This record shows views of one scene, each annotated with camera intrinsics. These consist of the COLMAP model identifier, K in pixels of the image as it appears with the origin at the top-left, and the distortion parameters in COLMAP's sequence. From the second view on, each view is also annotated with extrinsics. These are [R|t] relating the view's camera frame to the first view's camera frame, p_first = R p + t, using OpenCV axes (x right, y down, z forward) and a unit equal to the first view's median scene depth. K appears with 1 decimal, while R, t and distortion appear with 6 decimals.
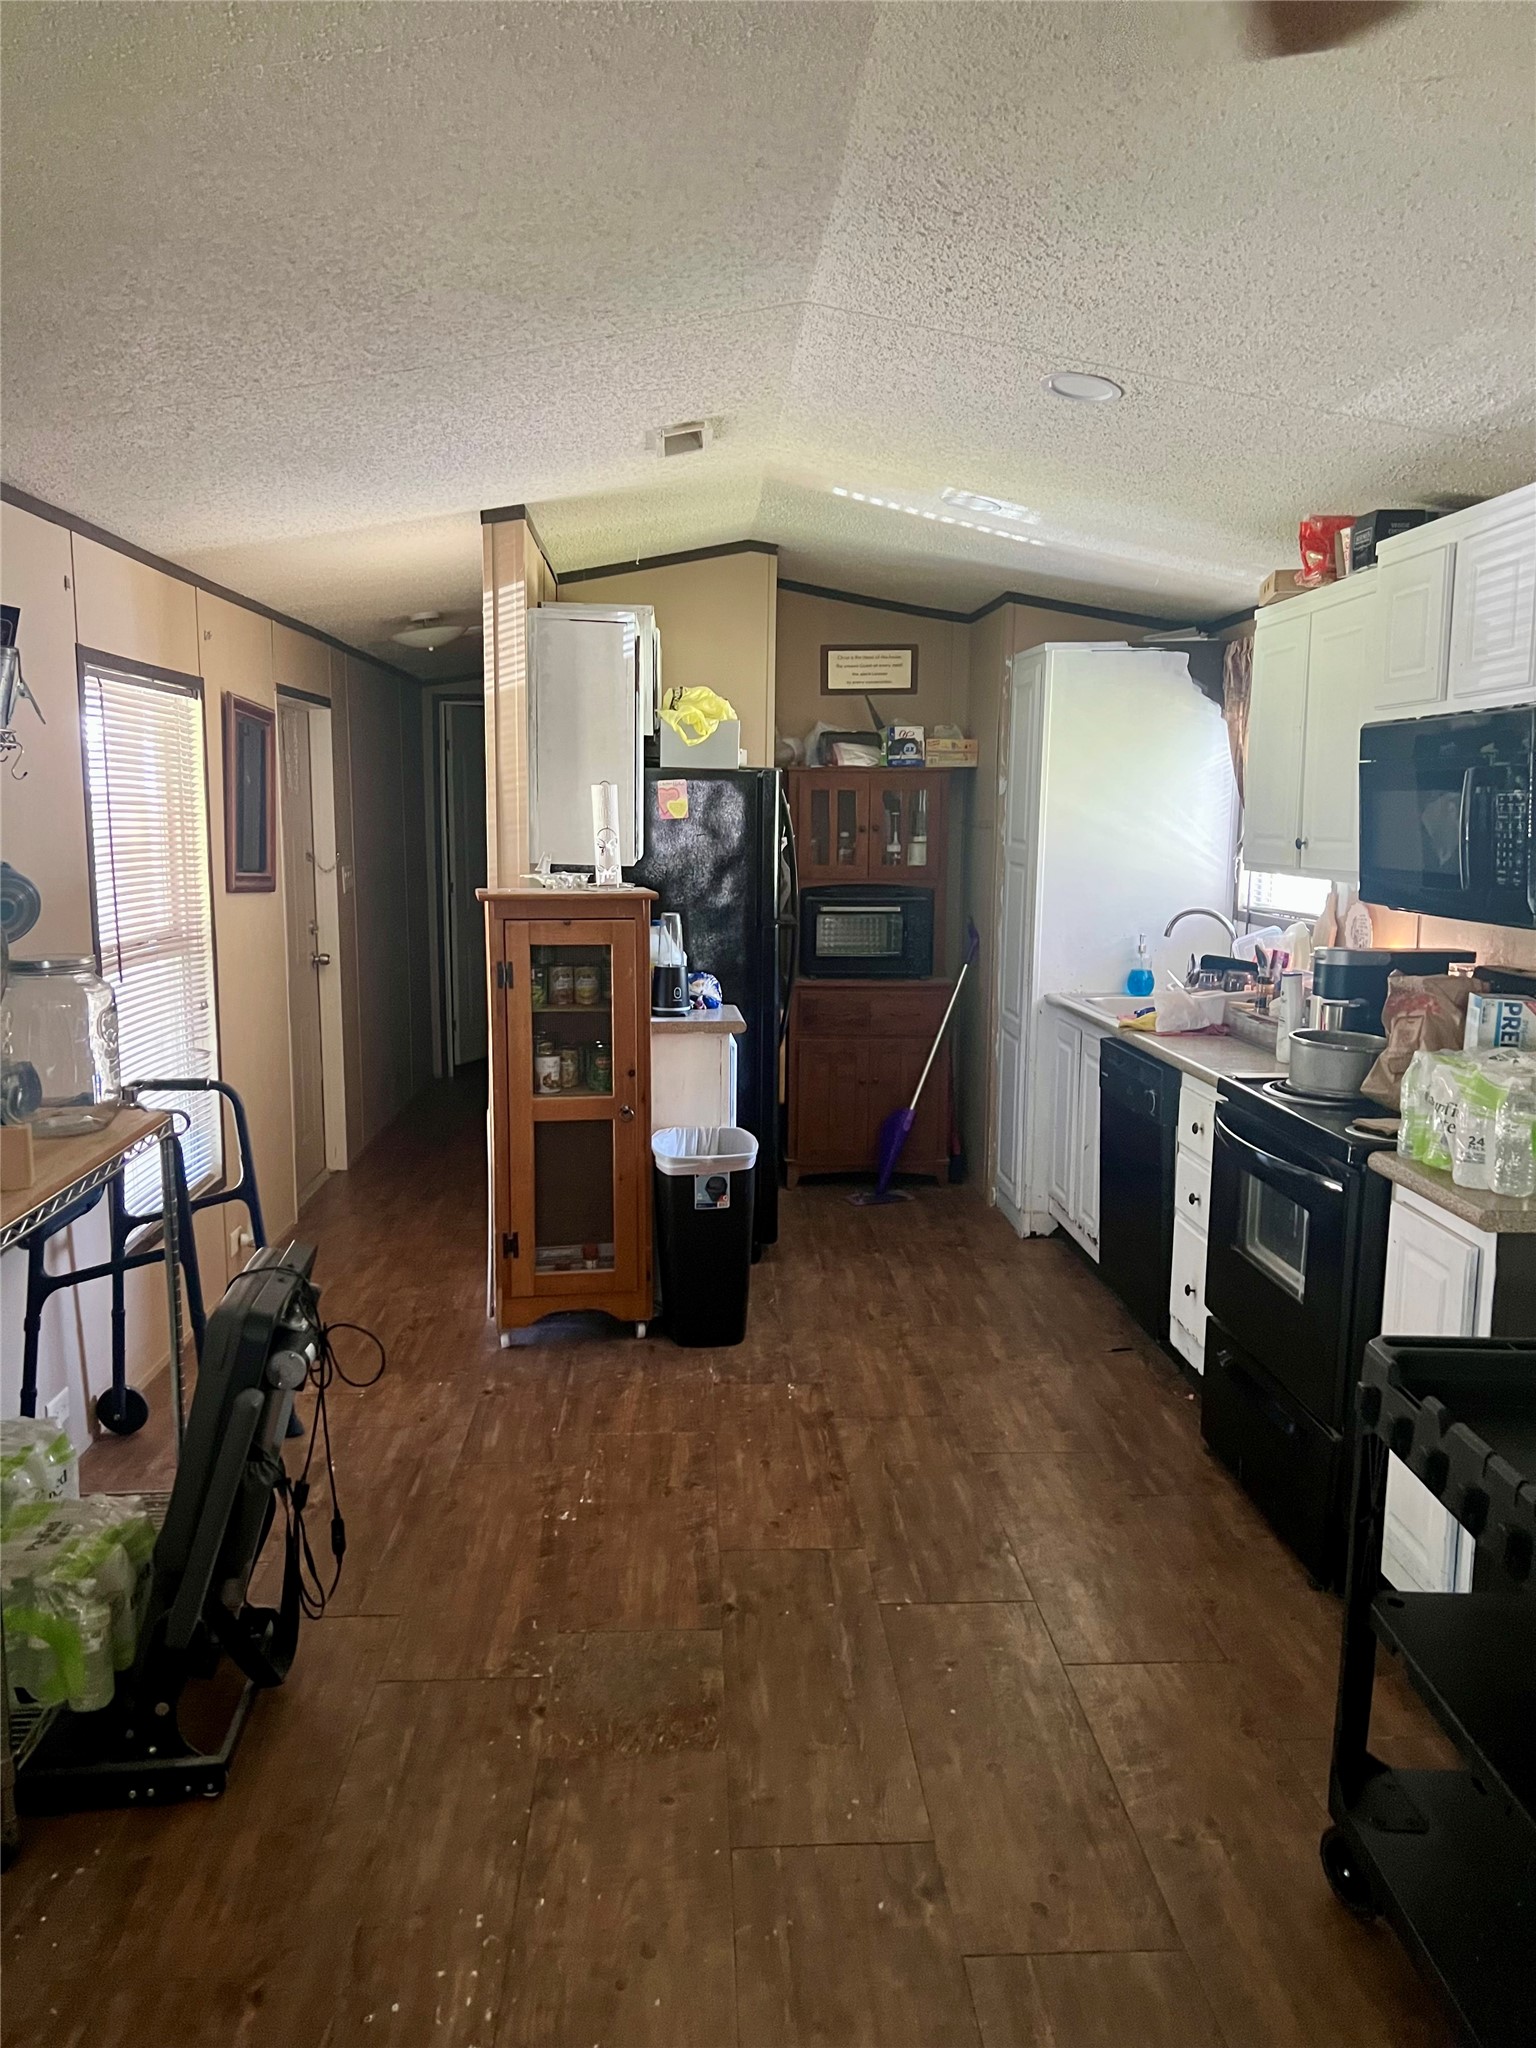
lens RADIAL K [[1561.0, 0, 769.4], [0, 1561.0, 1027.8], [0, 0, 1]] dist [0.050666, -0.057539]
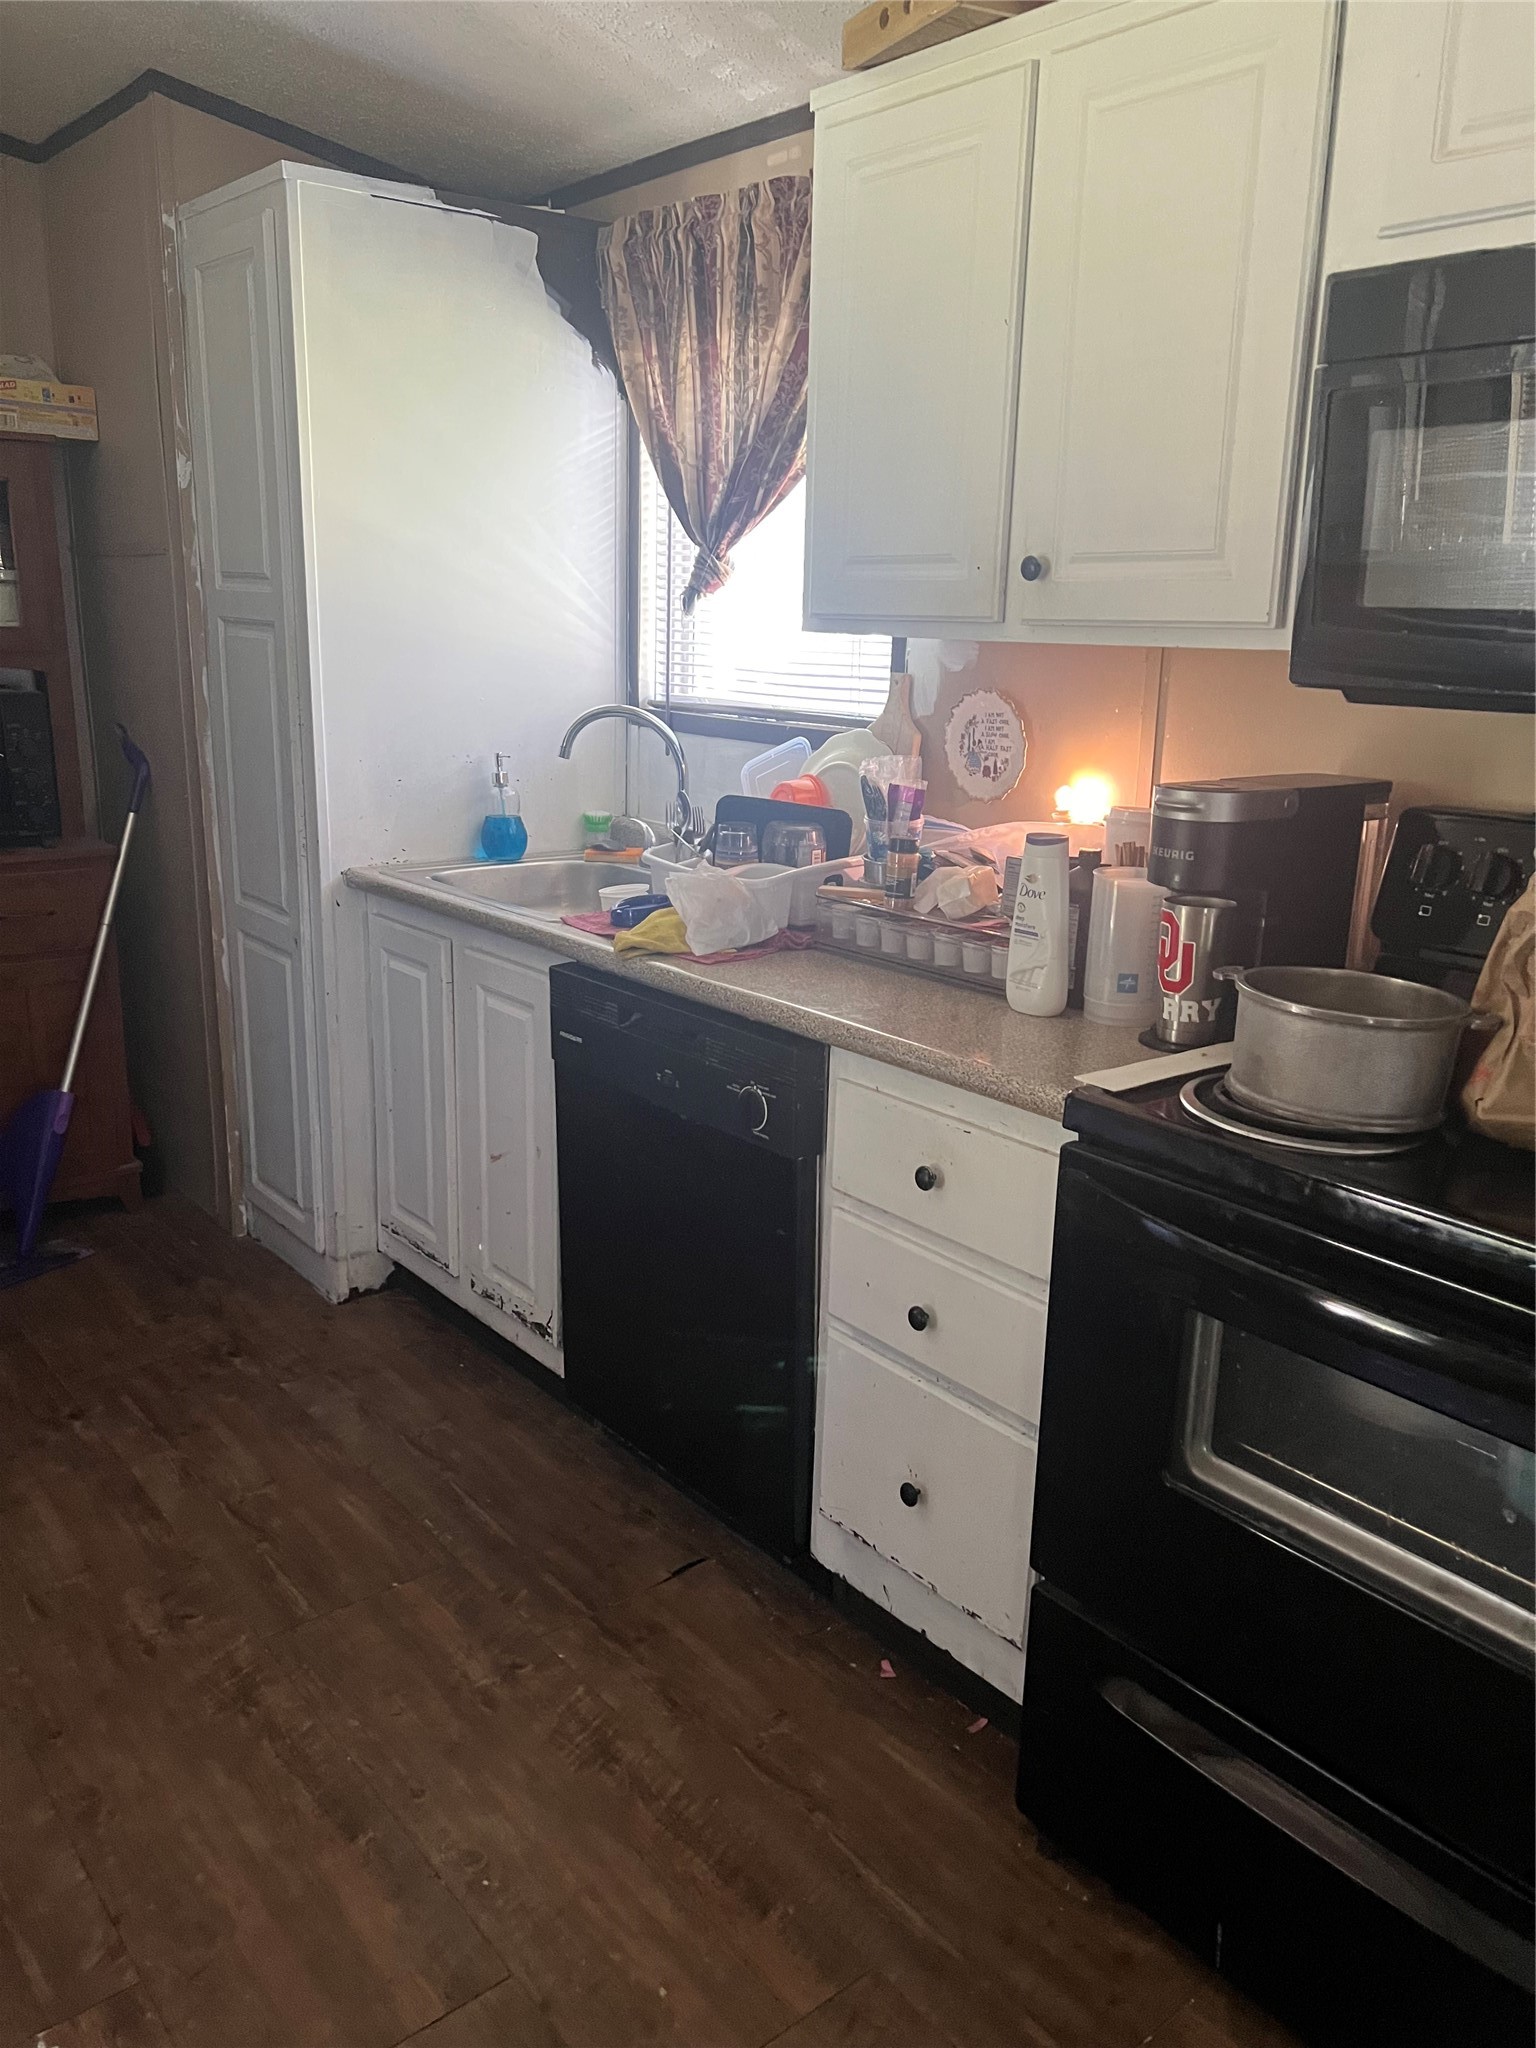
lens RADIAL K [[1561.0, 0, 804.5], [0, 1561.0, 1044.1], [0, 0, 1]] dist [0.050666, -0.057539]
pose [[0.802999, -0.141345, 0.578977, -0.019436], [0.060101, 0.985722, 0.157287, -0.040595], [-0.592943, -0.091504, 0.800029, 0.494897]]
